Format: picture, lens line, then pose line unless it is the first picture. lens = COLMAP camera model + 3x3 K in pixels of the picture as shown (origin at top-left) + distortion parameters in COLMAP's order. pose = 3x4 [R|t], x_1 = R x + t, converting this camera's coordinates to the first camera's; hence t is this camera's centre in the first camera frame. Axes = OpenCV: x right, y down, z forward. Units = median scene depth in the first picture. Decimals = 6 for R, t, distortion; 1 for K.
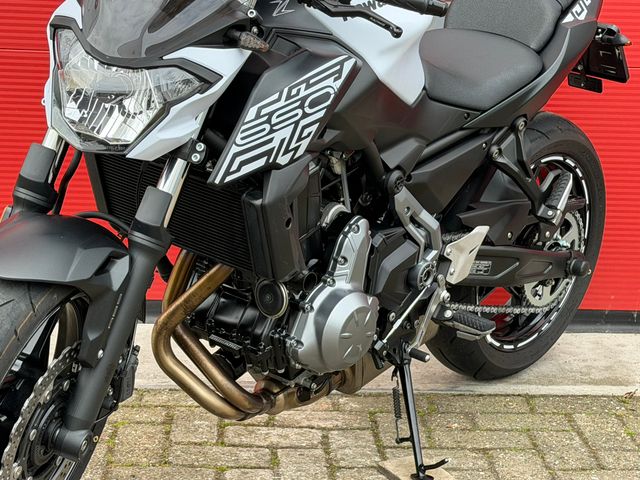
lens RADIAL K [[1463.4, 0, 325.4], [0, 1463.4, 253.1], [0, 0, 1]] dist [0.134199, 0.000000]
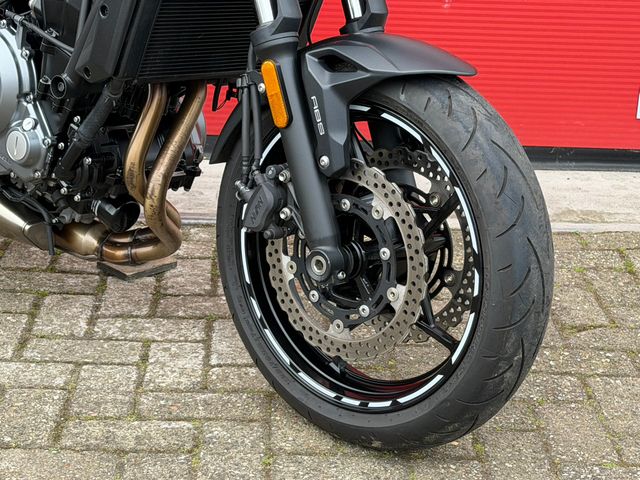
lens RADIAL K [[1463.4, 0, 324.3], [0, 1463.4, 253.8], [0, 0, 1]] dist [0.134199, 0.000000]
pose [[0.999702, 0.013030, -0.020627, 0.150489], [-0.010972, 0.995233, 0.096909, 0.025805], [0.021791, -0.096653, 0.995080, 0.037425]]
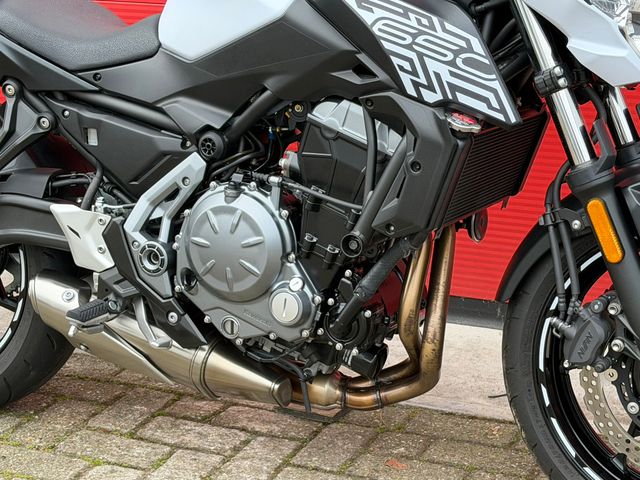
lens RADIAL K [[1463.4, 0, 327.1], [0, 1463.4, 254.7], [0, 0, 1]] dist [0.134199, 0.000000]
pose [[0.976507, -0.112924, 0.183529, -0.200098], [0.101482, 0.992328, 0.070617, -0.043504], [-0.190095, -0.050333, 0.980475, 0.074326]]
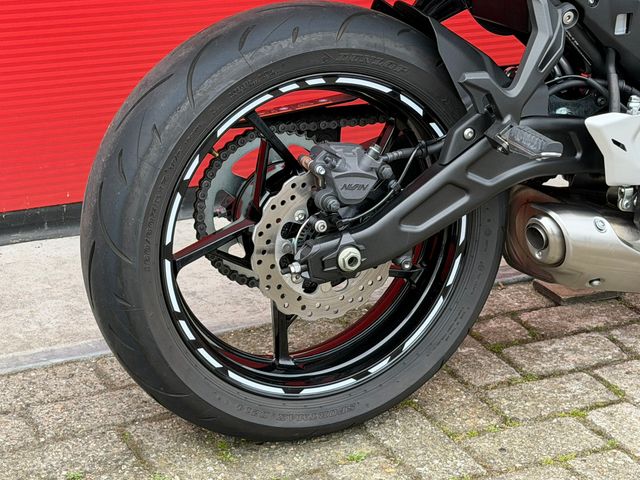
lens RADIAL K [[1463.4, 0, 319.7], [0, 1463.4, 239.8], [0, 0, 1]] dist [0.134199, 0.000000]
pose [[0.455179, -0.366595, 0.811431, -0.916456], [0.188721, 0.930327, 0.314447, -0.238234], [-0.870170, 0.010005, 0.492650, 0.811131]]
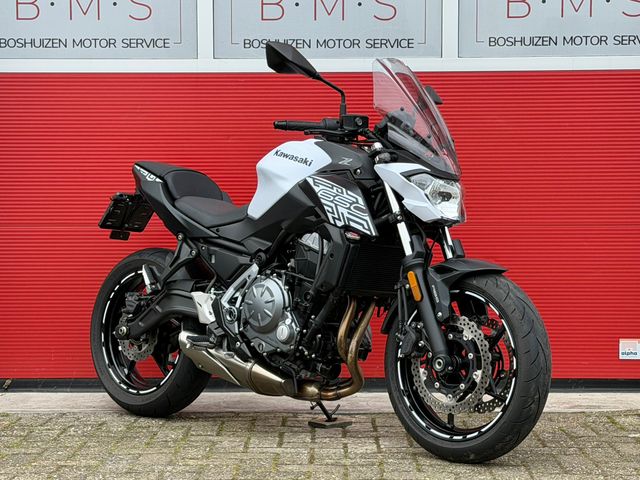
lens RADIAL K [[1463.4, 0, 310.4], [0, 1463.4, 245.2], [0, 0, 1]] dist [0.134199, 0.000000]
pose [[0.996720, -0.033951, -0.073466, 0.111543], [0.017518, 0.976739, -0.213717, 0.337515], [0.079013, 0.211729, 0.974129, -0.856615]]
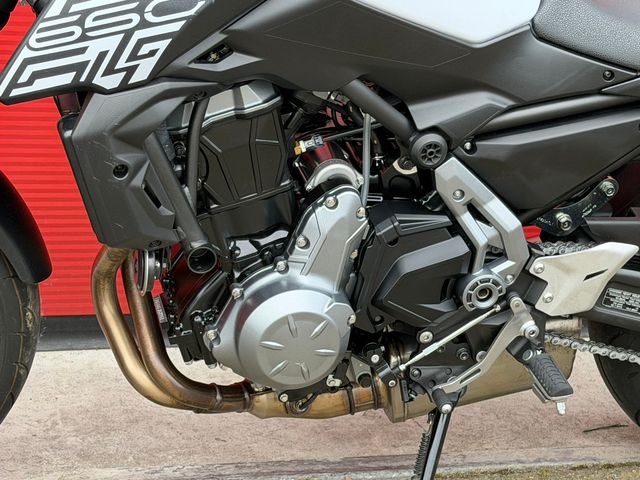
lens RADIAL K [[1463.4, 0, 319.2], [0, 1463.4, 241.0], [0, 0, 1]] dist [0.134199, 0.000000]
pose [[0.810955, 0.244367, -0.531636, 0.397878], [-0.200865, 0.969663, 0.139308, -0.096484], [0.549550, -0.006185, 0.835438, 0.416862]]
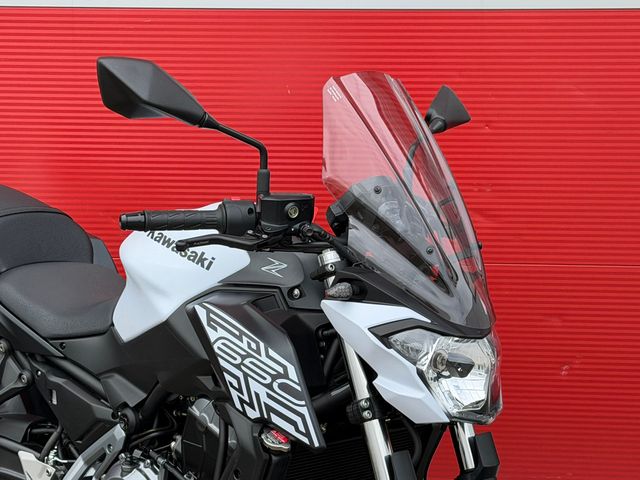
lens RADIAL K [[1463.4, 0, 317.5], [0, 1463.4, 247.0], [0, 0, 1]] dist [0.134199, 0.000000]
pose [[0.992822, -0.010451, -0.119144, 0.166663], [0.004699, 0.998814, -0.048456, -0.126048], [0.119509, 0.047548, 0.991694, -0.028091]]
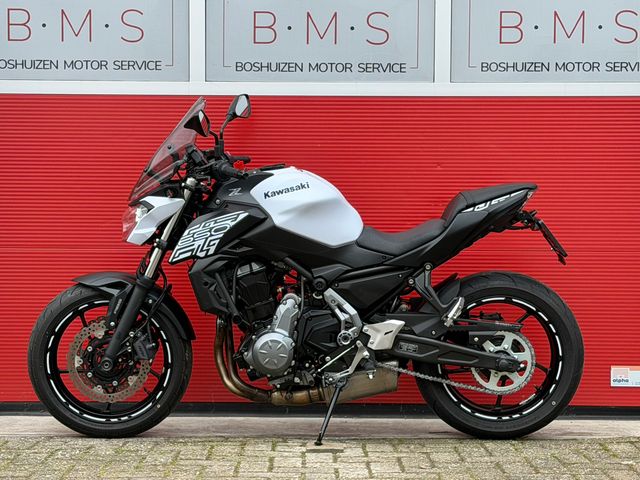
lens RADIAL K [[1463.4, 0, 318.8], [0, 1463.4, 242.7], [0, 0, 1]] dist [0.134199, 0.000000]
pose [[0.644325, 0.002042, -0.764749, 1.605555], [-0.179133, 0.972579, -0.148329, 0.194997], [0.743476, 0.232564, 0.627022, -0.245274]]
